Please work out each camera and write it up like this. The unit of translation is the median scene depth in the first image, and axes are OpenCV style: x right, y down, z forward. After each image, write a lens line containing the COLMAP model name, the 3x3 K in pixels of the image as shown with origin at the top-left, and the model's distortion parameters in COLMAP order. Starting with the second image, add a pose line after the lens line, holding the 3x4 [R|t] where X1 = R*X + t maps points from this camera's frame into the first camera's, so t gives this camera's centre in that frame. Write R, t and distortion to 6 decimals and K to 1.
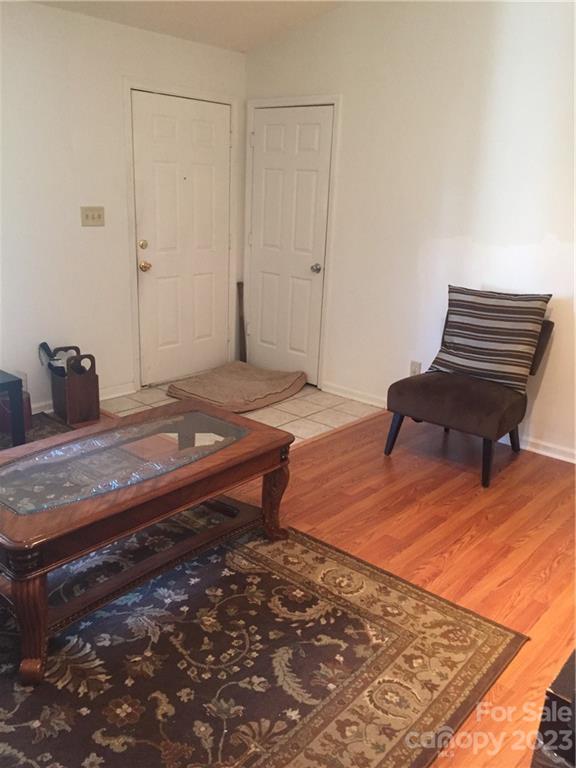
lens RADIAL K [[660.1, 0, 288.0], [0, 660.1, 384.0], [0, 0, 1]] dist [0.084673, -0.107011]
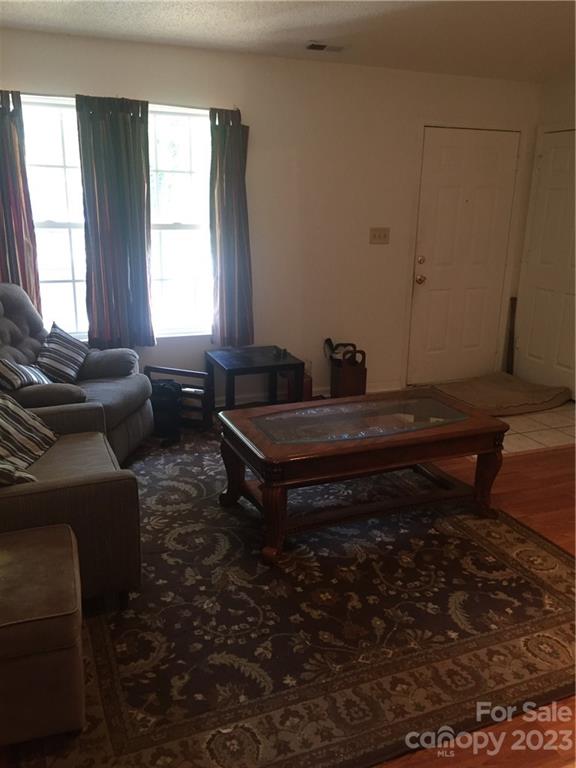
lens RADIAL K [[660.1, 0, 288.0], [0, 660.1, 384.0], [0, 0, 1]] dist [0.084673, -0.107011]
pose [[0.893294, 0.097782, -0.438707, 0.184384], [-0.112733, 0.993592, -0.008088, 0.067254], [0.435105, 0.056681, 0.898594, -0.202218]]
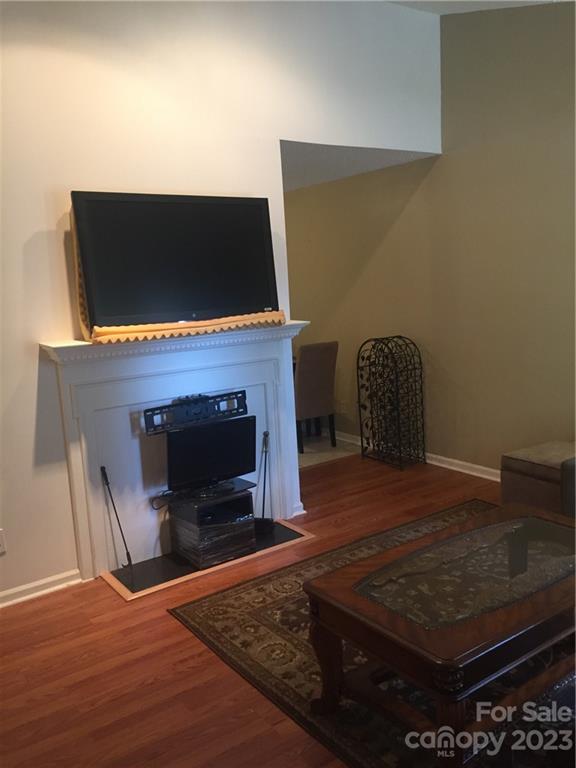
lens RADIAL K [[660.1, 0, 288.0], [0, 660.1, 384.0], [0, 0, 1]] dist [0.084673, -0.107011]
pose [[-0.971379, -0.021757, 0.236538, -0.191205], [0.086200, 0.895628, 0.436372, -0.595880], [-0.221344, 0.444272, -0.868118, 1.857822]]
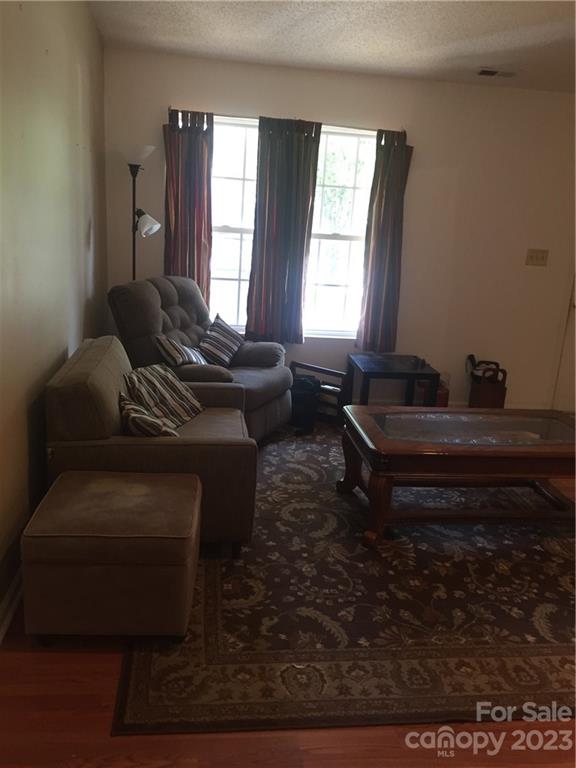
lens RADIAL K [[660.1, 0, 288.0], [0, 660.1, 384.0], [0, 0, 1]] dist [0.084673, -0.107011]
pose [[0.742831, 0.182477, -0.644131, 0.318585], [-0.228059, 0.973563, 0.012798, 0.091448], [0.629437, 0.137393, 0.764808, -0.261021]]
